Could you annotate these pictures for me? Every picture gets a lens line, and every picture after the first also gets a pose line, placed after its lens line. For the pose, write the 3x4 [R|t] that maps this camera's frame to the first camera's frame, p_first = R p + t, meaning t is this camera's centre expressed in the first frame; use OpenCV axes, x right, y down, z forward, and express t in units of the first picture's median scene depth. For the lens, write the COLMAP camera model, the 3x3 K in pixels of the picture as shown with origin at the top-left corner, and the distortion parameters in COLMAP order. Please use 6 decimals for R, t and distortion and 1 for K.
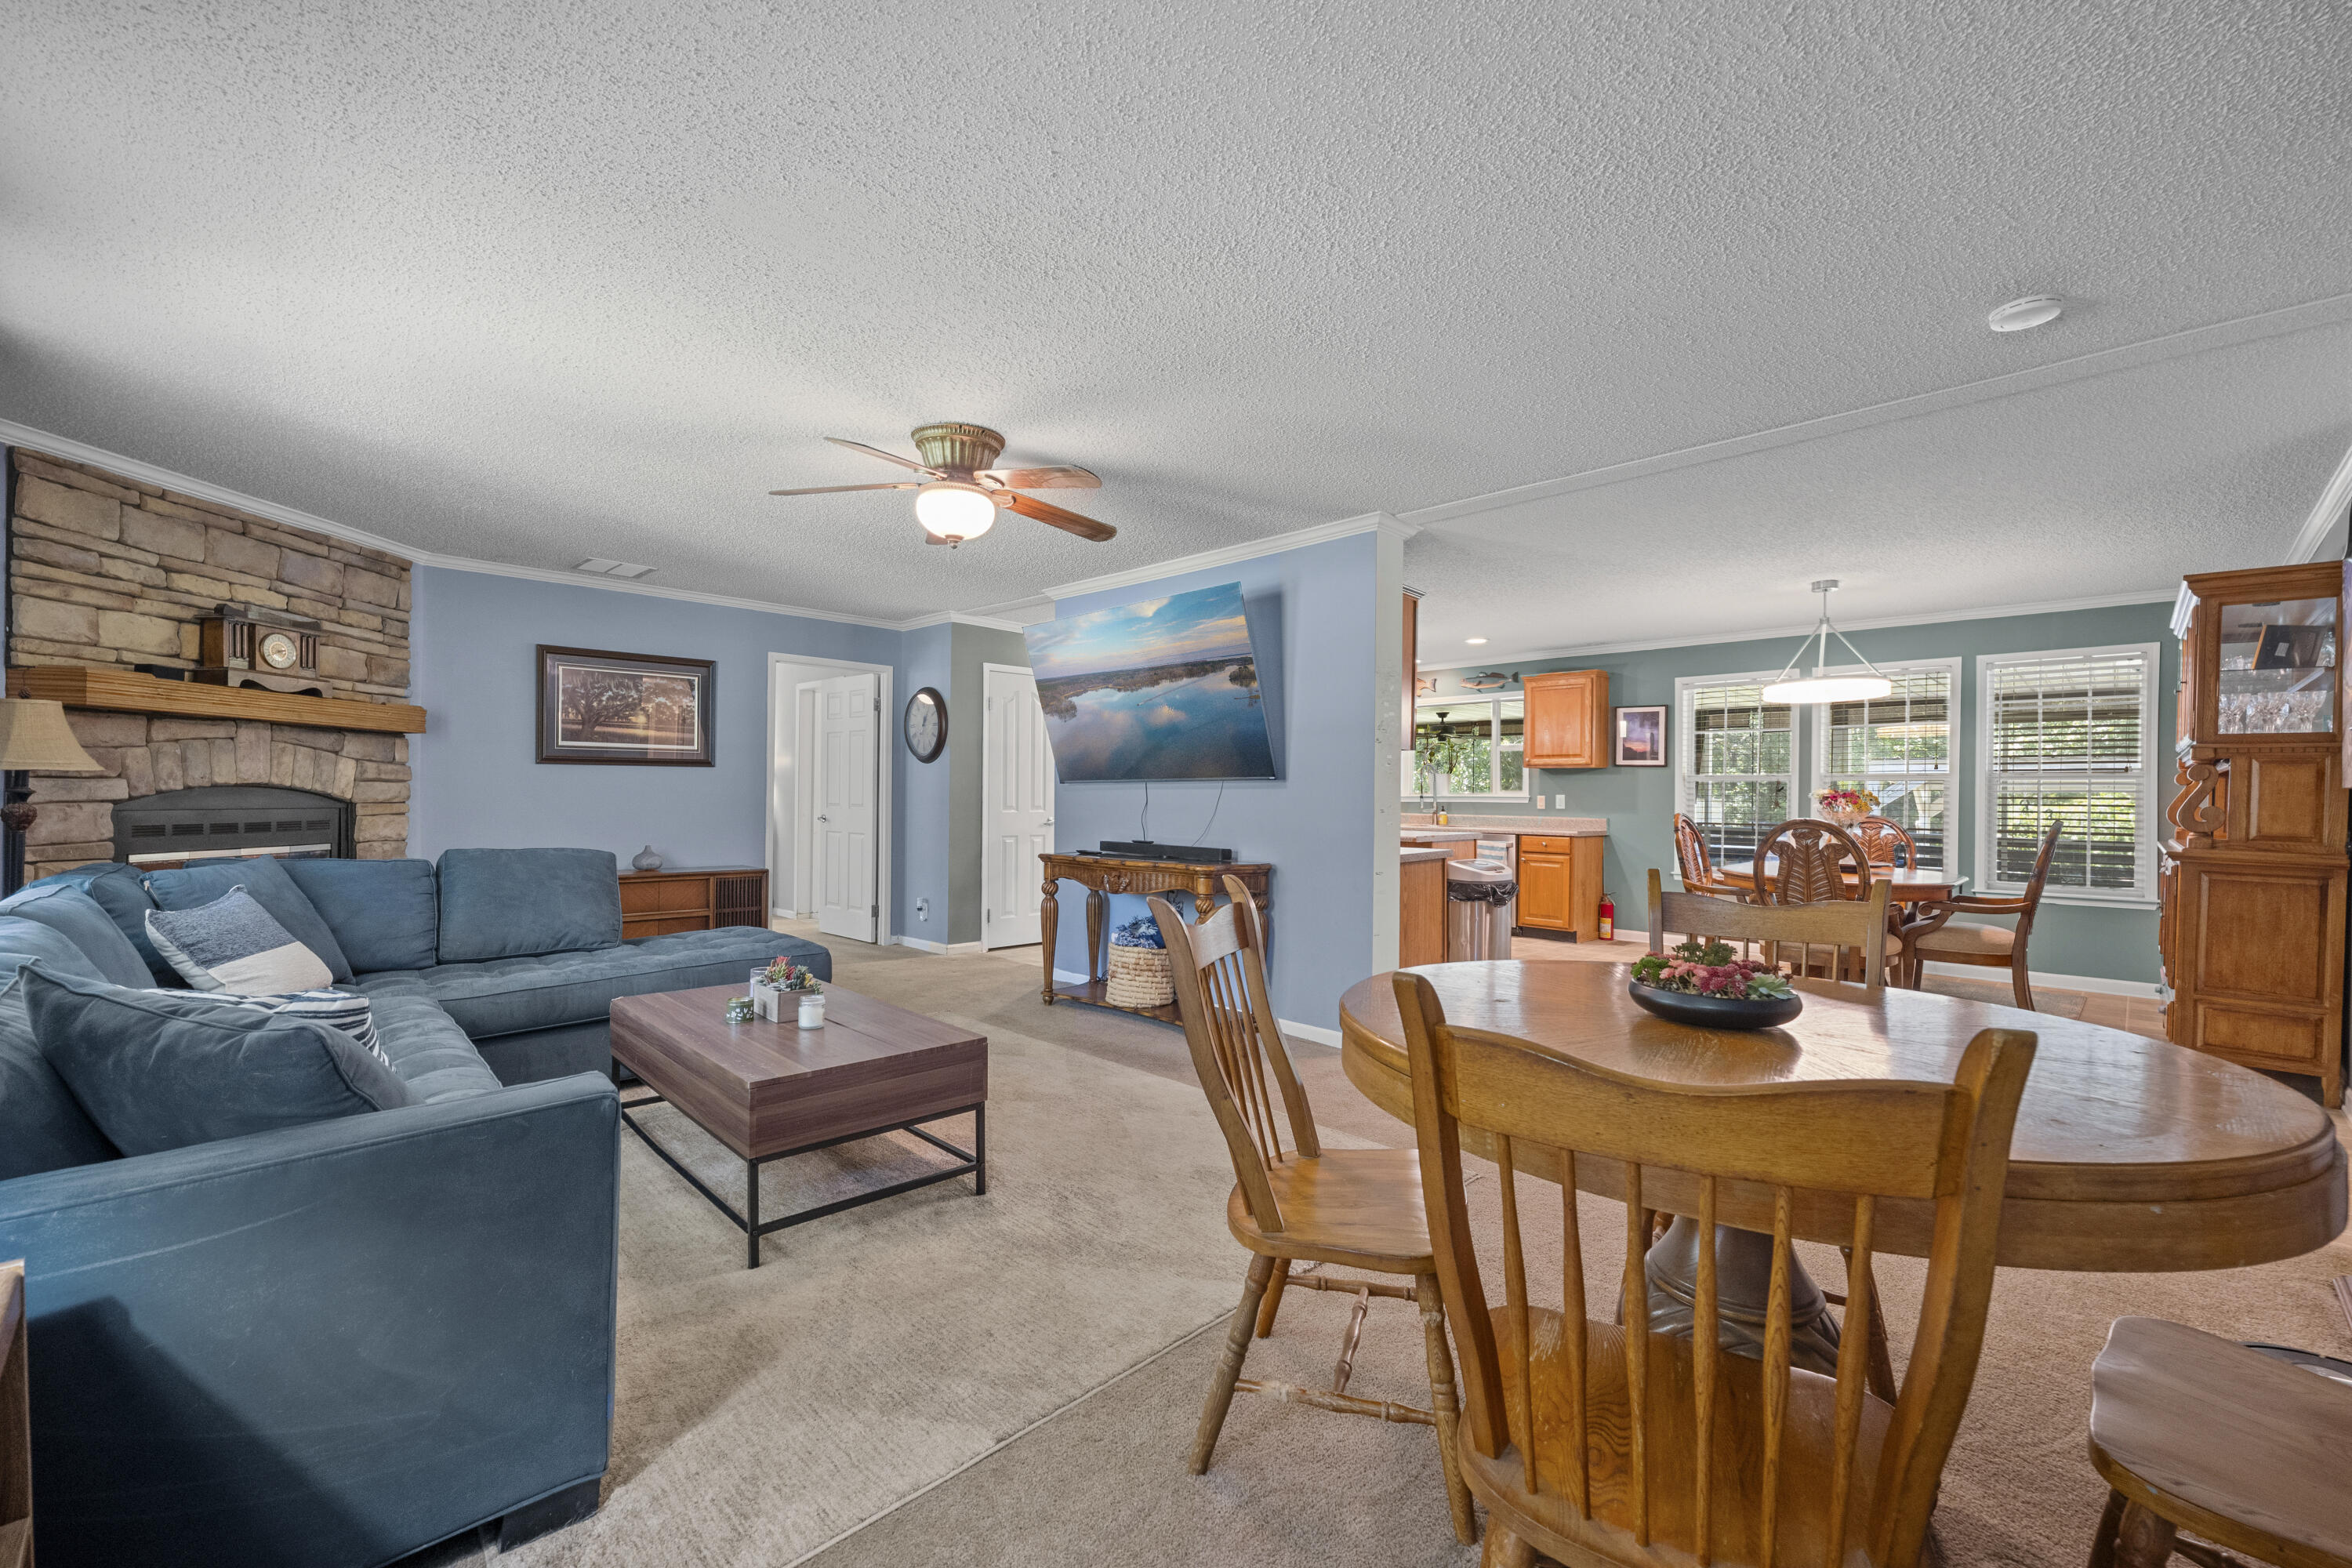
lens RADIAL K [[964.8, 0, 1170.2], [0, 964.8, 791.5], [0, 0, 1]] dist [-0.000338, -0.000141]
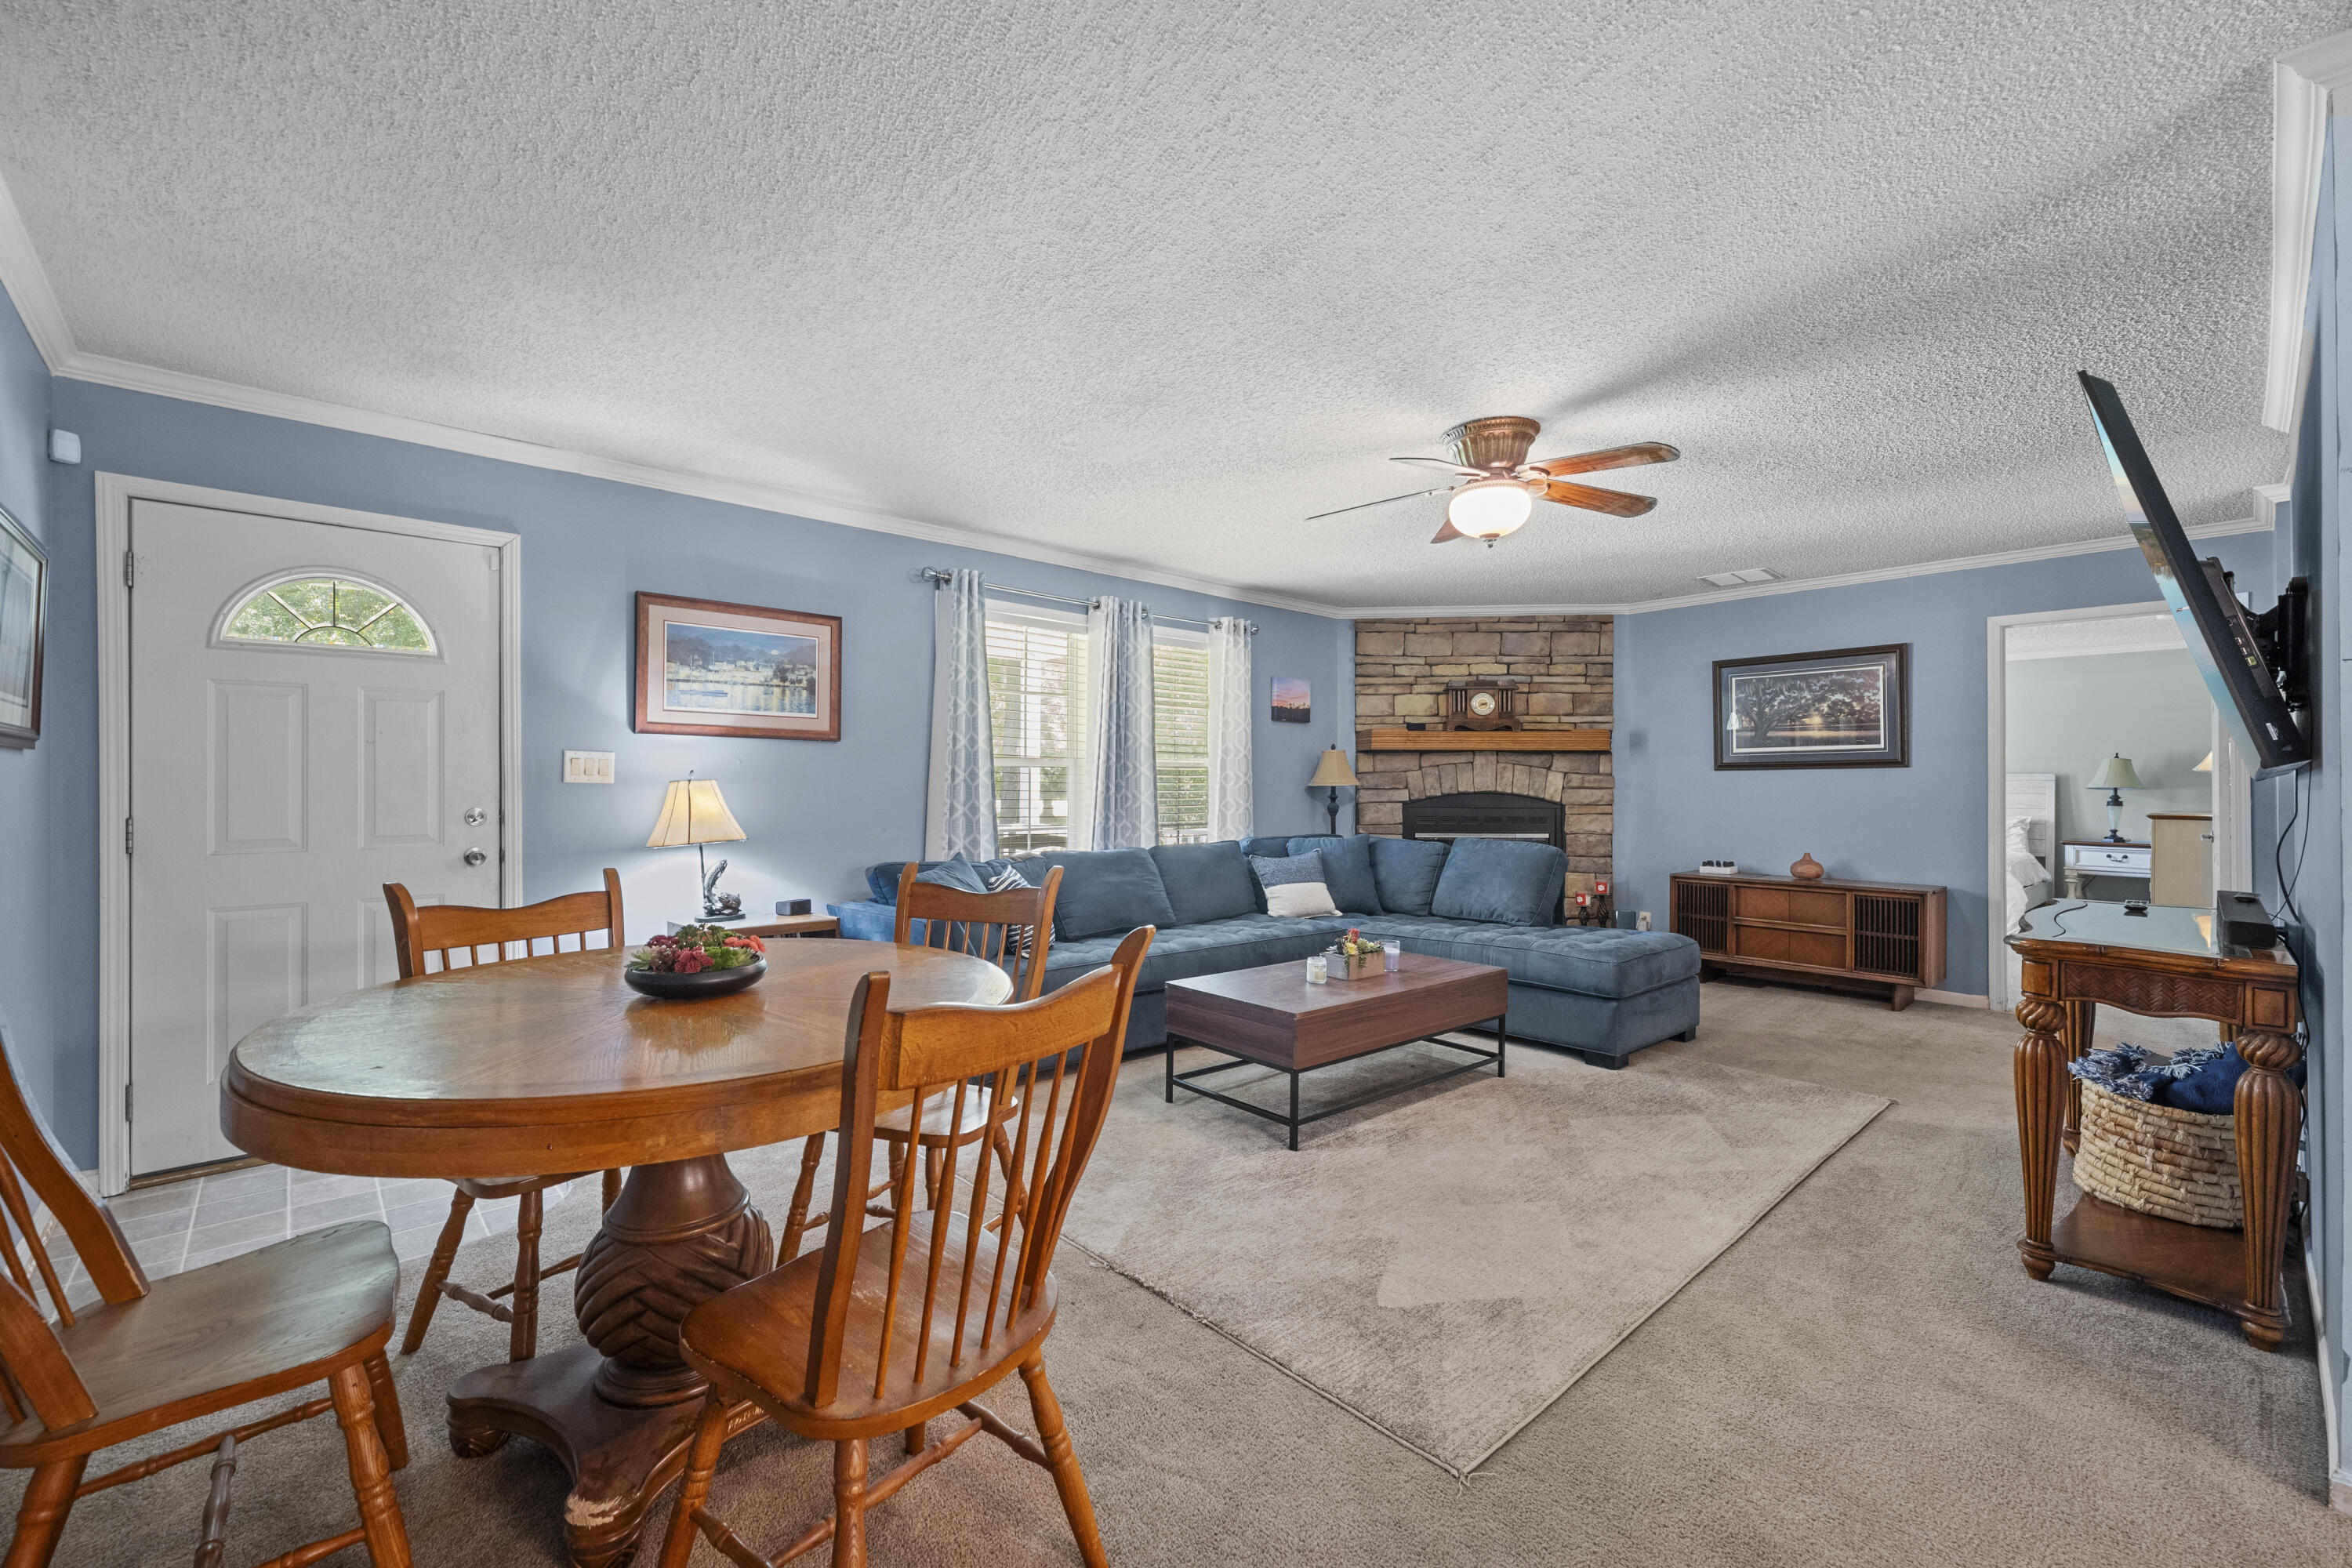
lens RADIAL K [[964.8, 0, 1170.2], [0, 964.8, 791.5], [0, 0, 1]] dist [-0.000338, -0.000141]
pose [[-0.050137, -0.003043, -0.998738, 0.561763], [0.002355, 0.999992, -0.003165, -0.003948], [0.998740, -0.002511, -0.050130, 0.532872]]
